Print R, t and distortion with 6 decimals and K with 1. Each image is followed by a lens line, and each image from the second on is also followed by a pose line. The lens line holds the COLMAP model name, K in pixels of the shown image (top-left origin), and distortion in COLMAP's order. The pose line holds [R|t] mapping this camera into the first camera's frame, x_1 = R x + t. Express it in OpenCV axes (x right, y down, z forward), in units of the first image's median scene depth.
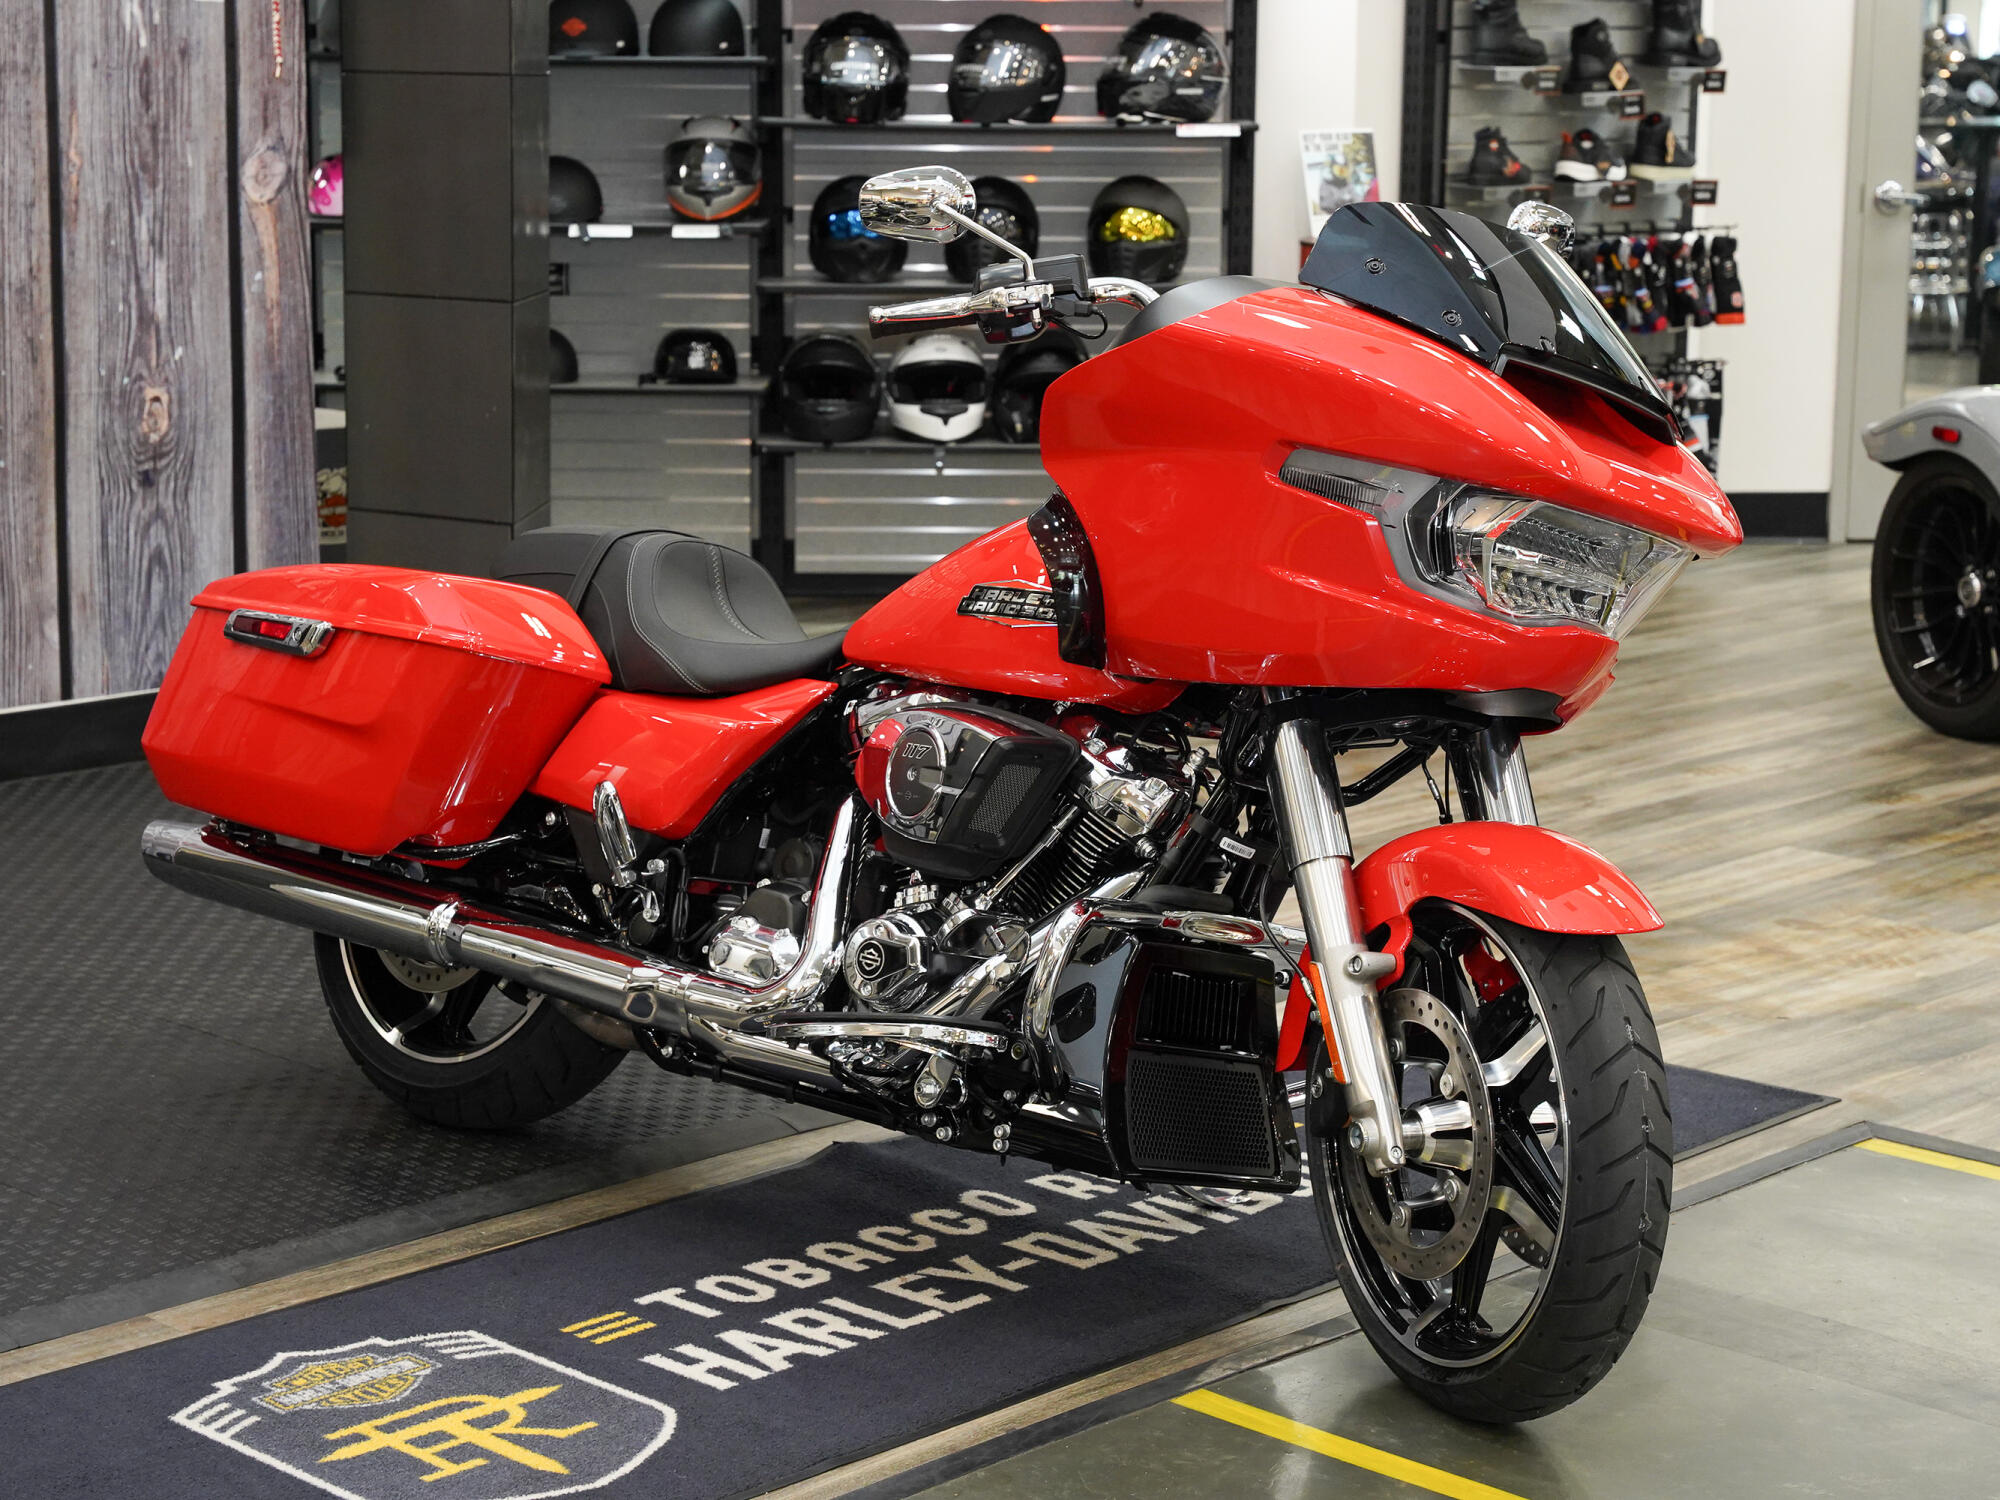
lens RADIAL K [[3785.7, 0, 987.5], [0, 3785.7, 768.8], [0, 0, 1]] dist [0.016685, 0.000000]
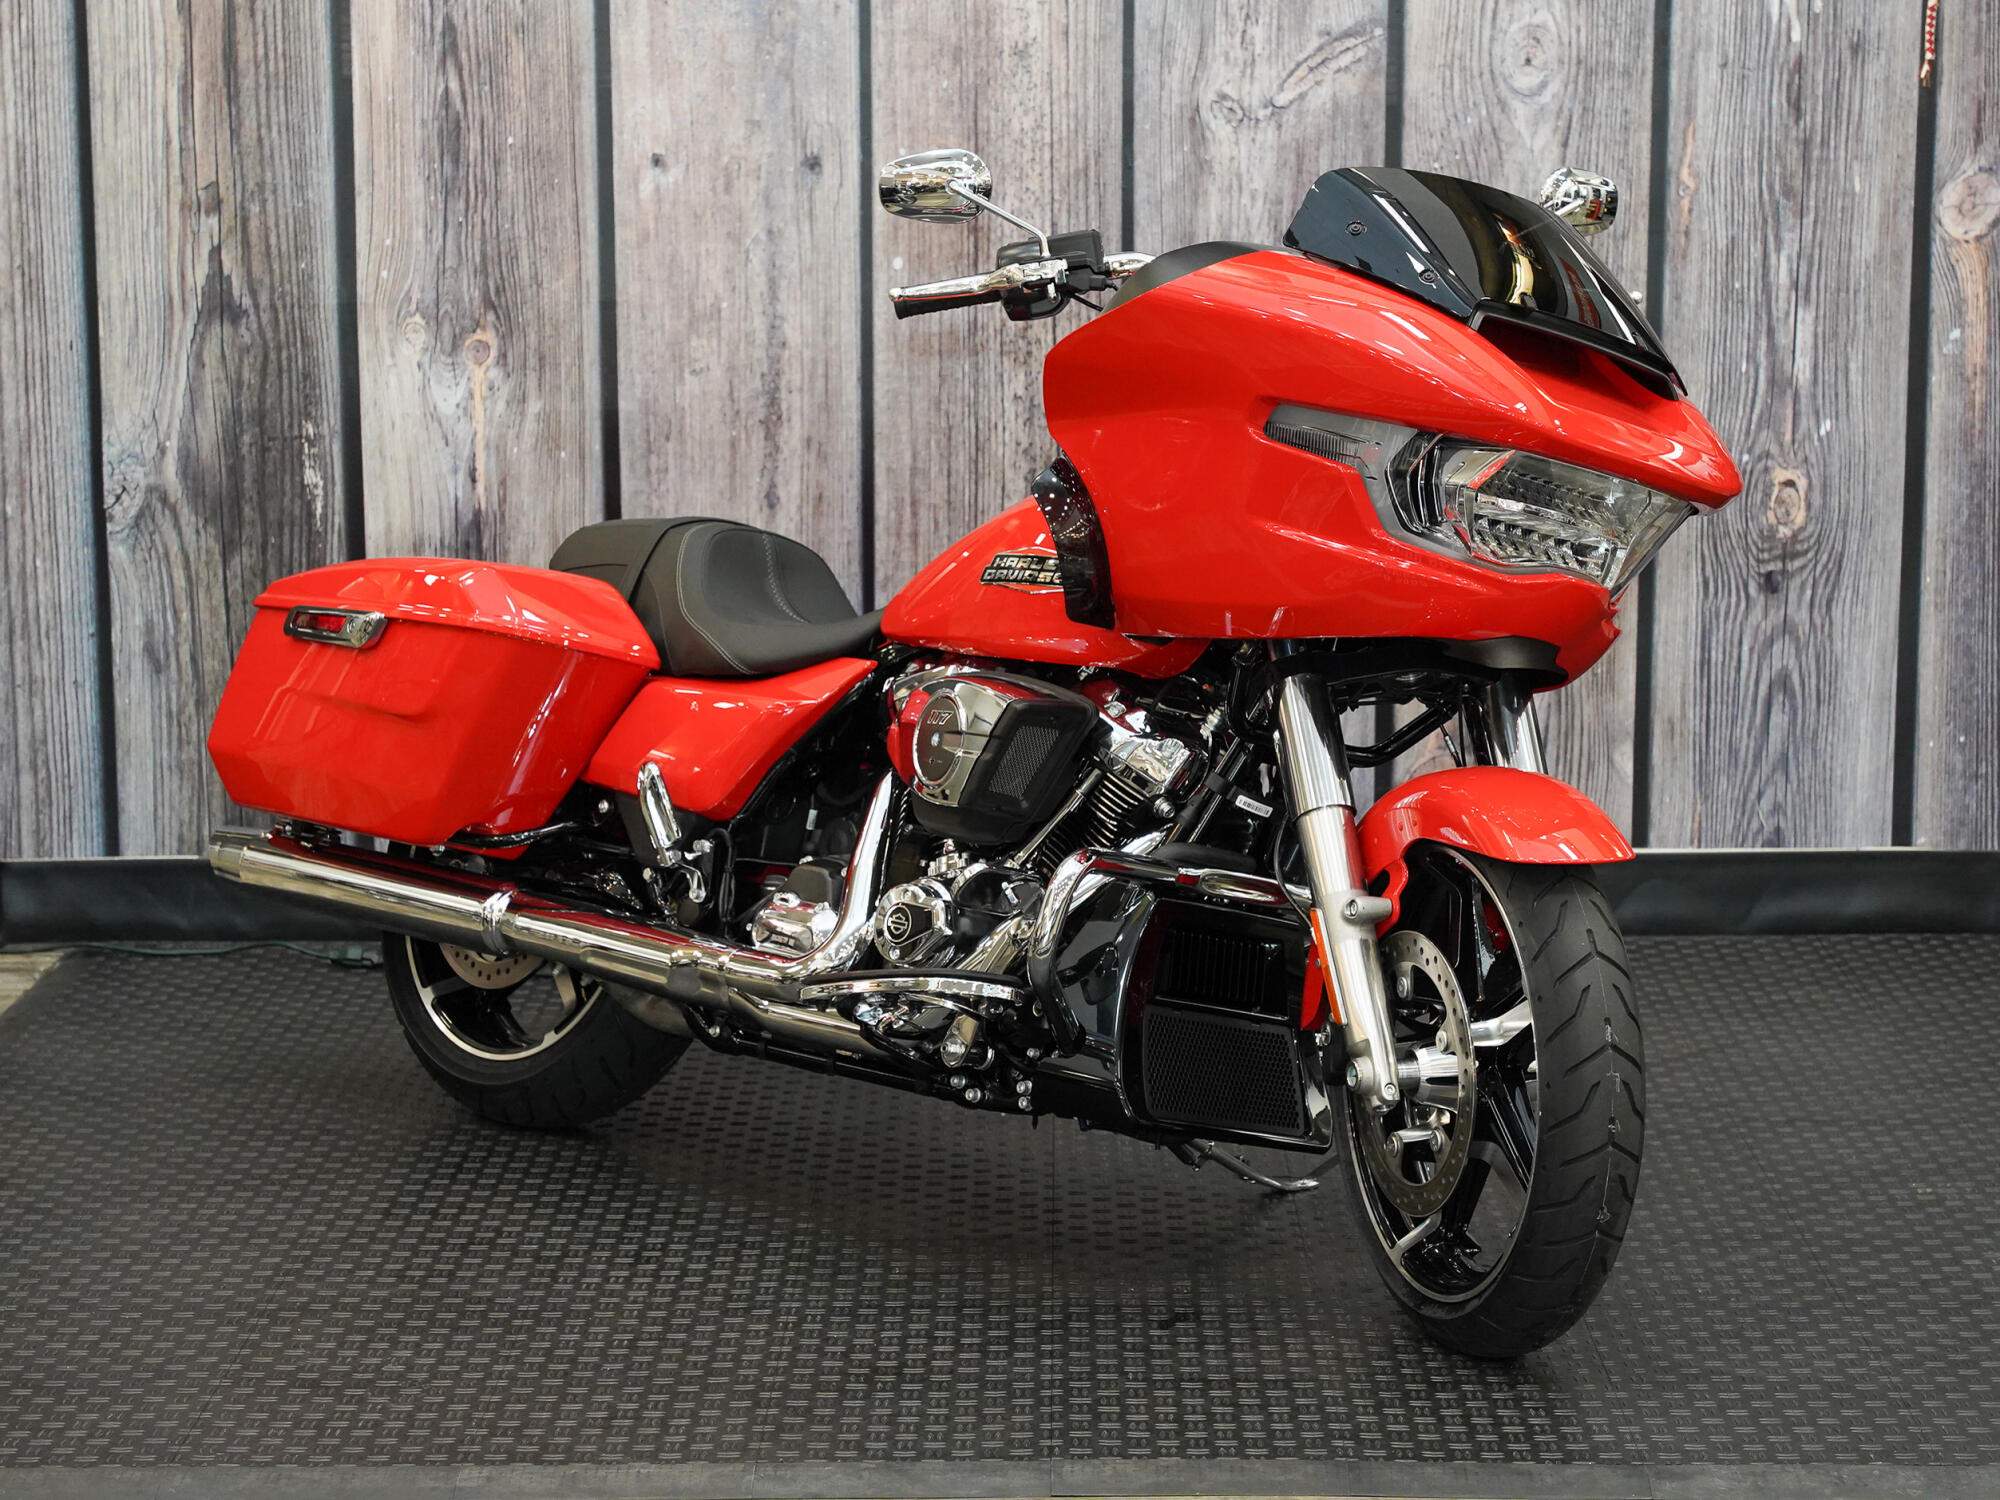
lens RADIAL K [[4678.4, 0, 993.3], [0, 4678.4, 738.3], [0, 0, 1]] dist [0.025387, 0.000000]
pose [[0.689833, 0.097331, -0.717396, 0.576176], [-0.125976, 0.991942, 0.013444, -0.057228], [0.712923, 0.081100, 0.696536, 0.316686]]
